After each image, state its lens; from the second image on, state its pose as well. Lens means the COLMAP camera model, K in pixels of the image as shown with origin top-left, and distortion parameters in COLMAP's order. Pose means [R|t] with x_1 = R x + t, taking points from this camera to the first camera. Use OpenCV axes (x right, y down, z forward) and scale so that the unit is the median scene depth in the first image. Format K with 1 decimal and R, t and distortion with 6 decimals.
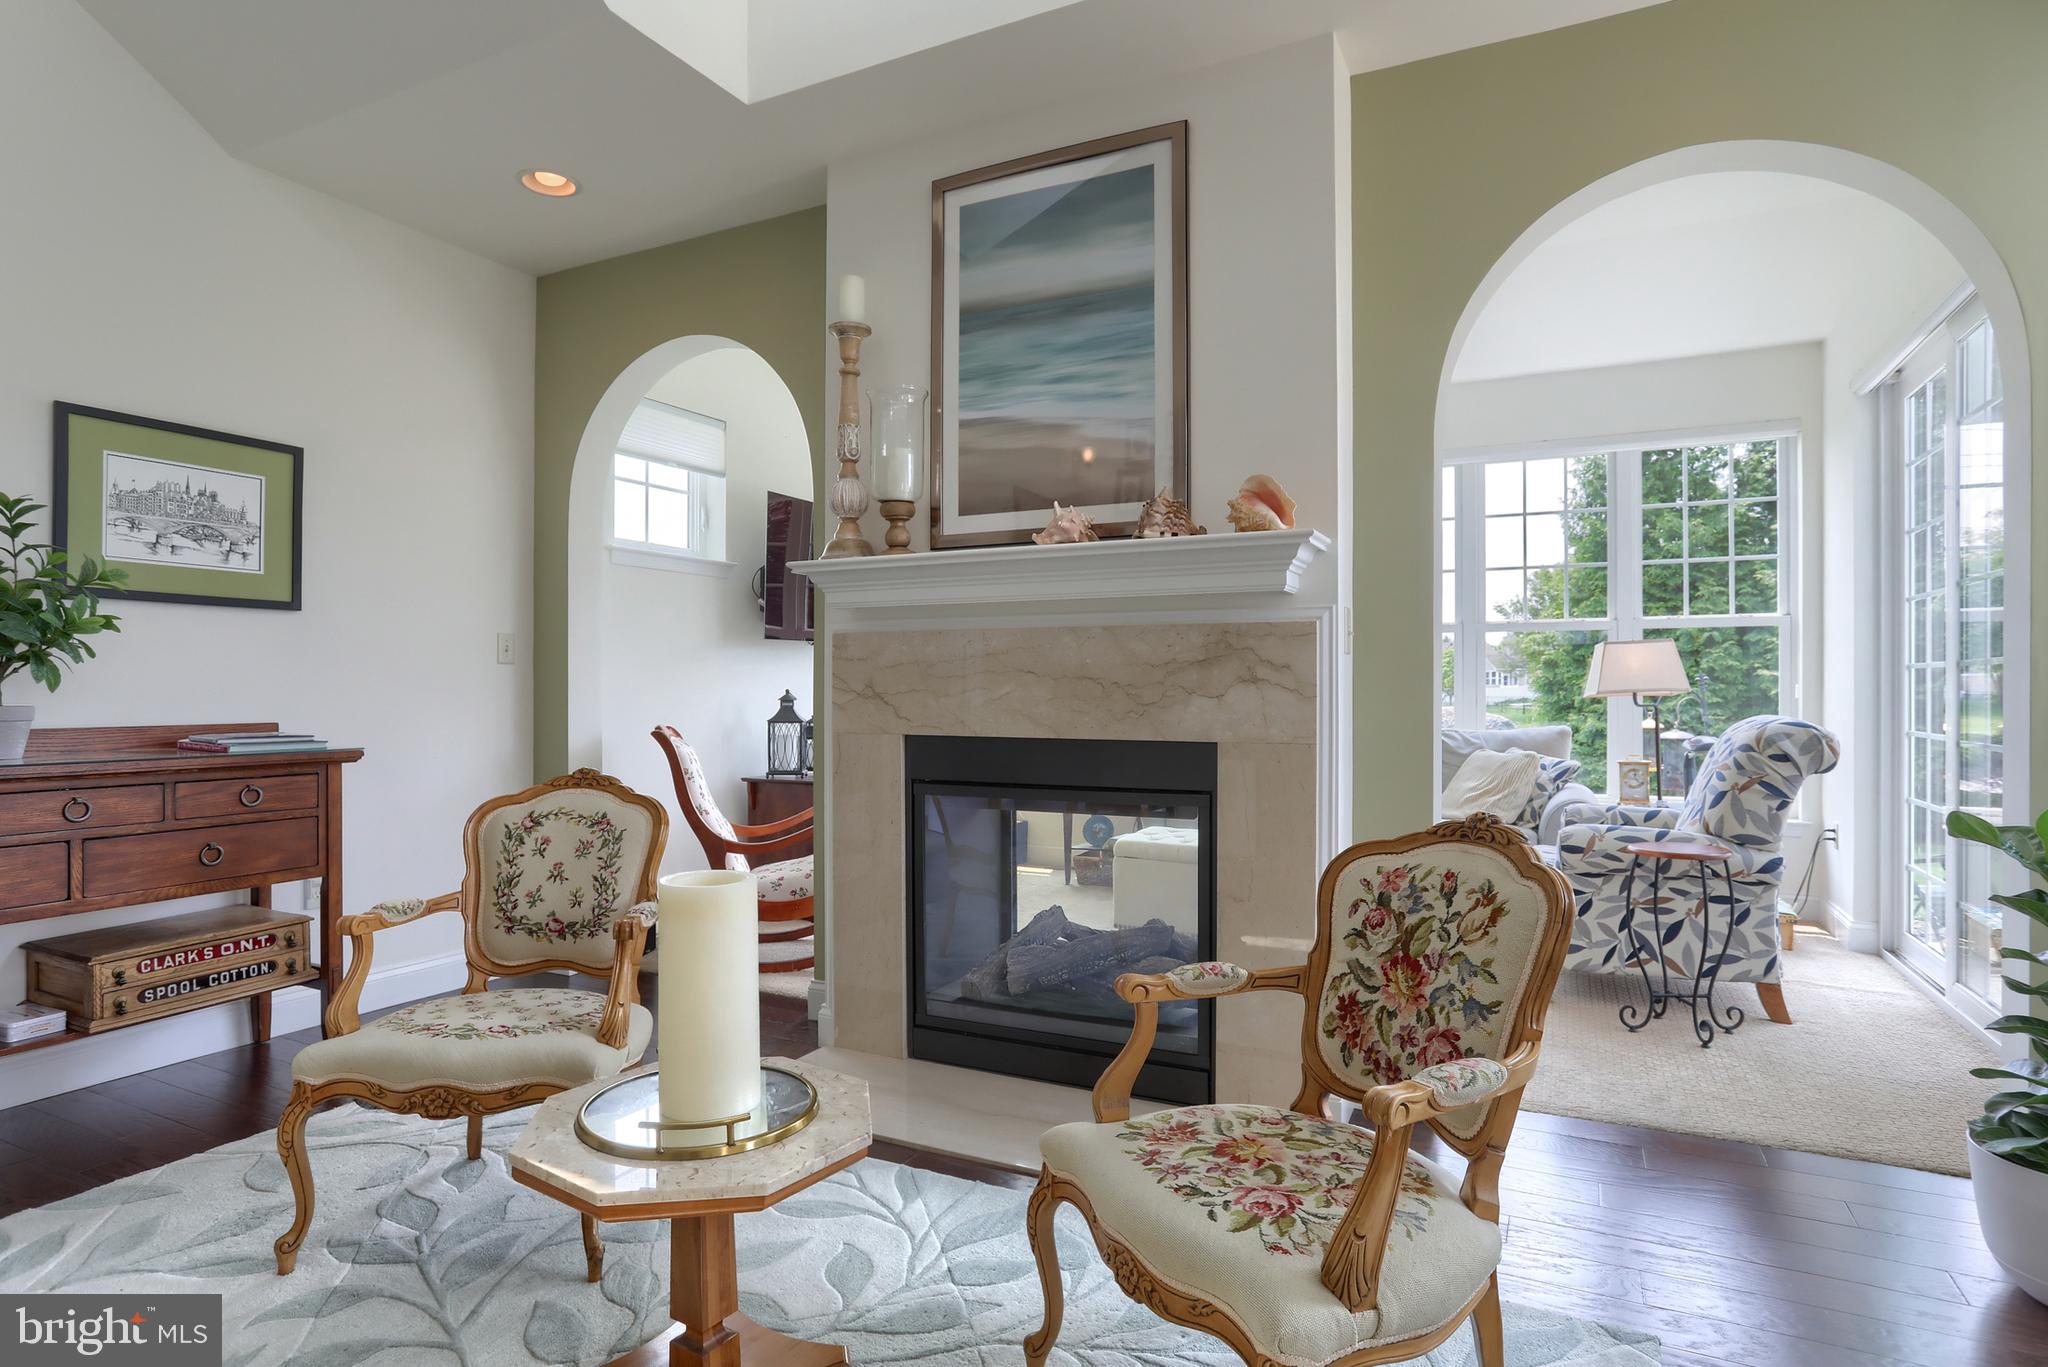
lens RADIAL K [[1095.7, 0, 1027.5], [0, 1095.7, 689.1], [0, 0, 1]] dist [-0.050967, 0.026968]
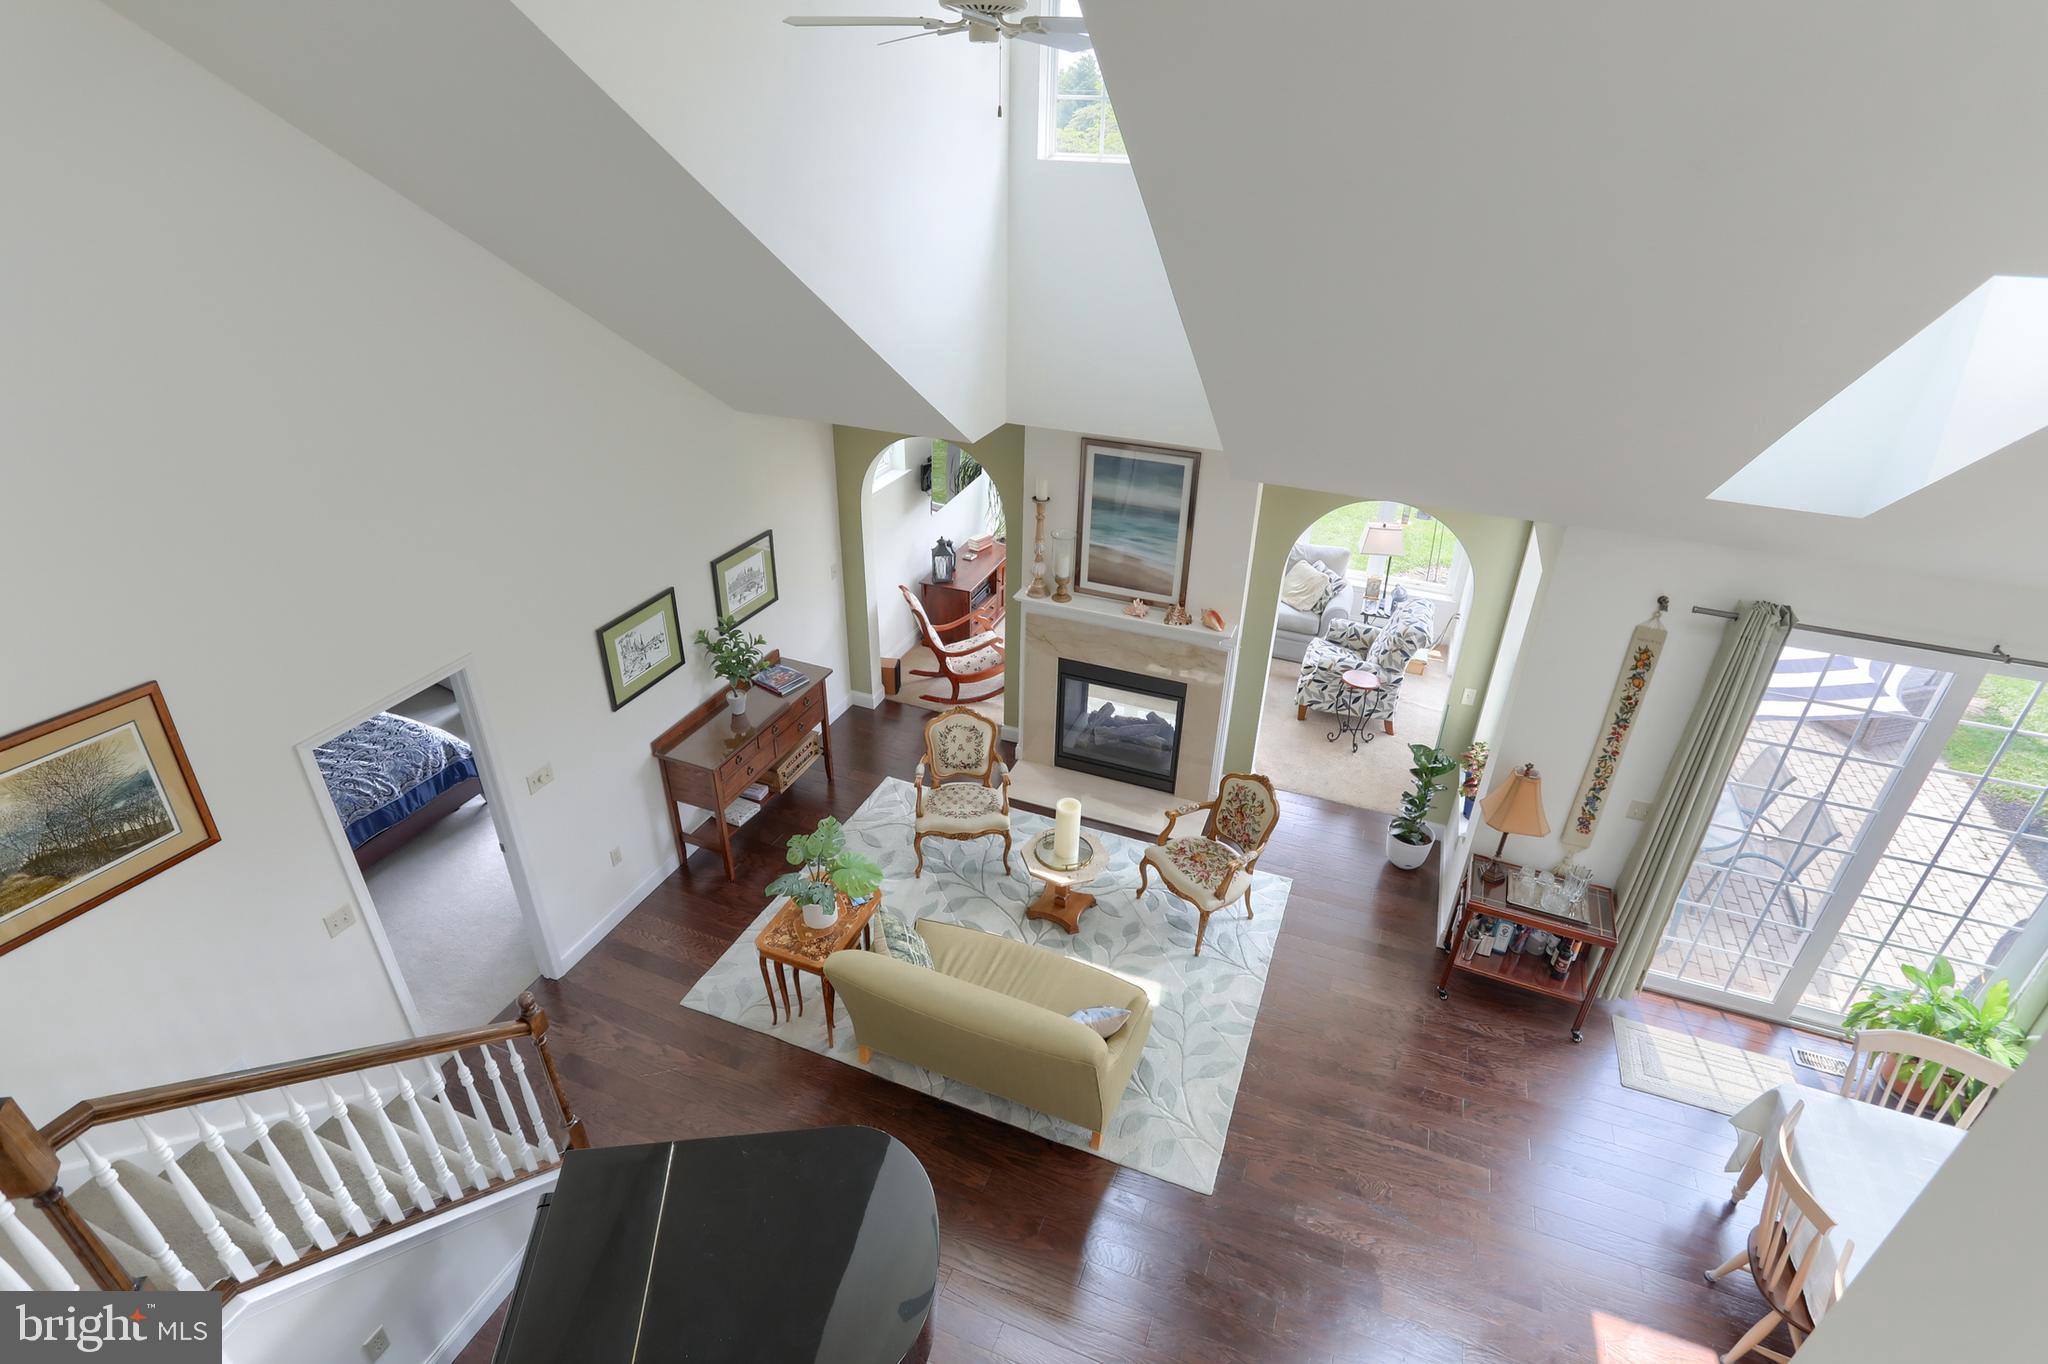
lens RADIAL K [[1013.3, 0, 1027.3], [0, 1013.3, 669.6], [0, 0, 1]] dist [-0.067418, 0.045971]
pose [[0.995200, -0.026610, 0.094174, -0.422730], [-0.022604, 0.873792, 0.485774, -1.102254], [-0.095215, -0.485571, 0.868997, -1.041678]]
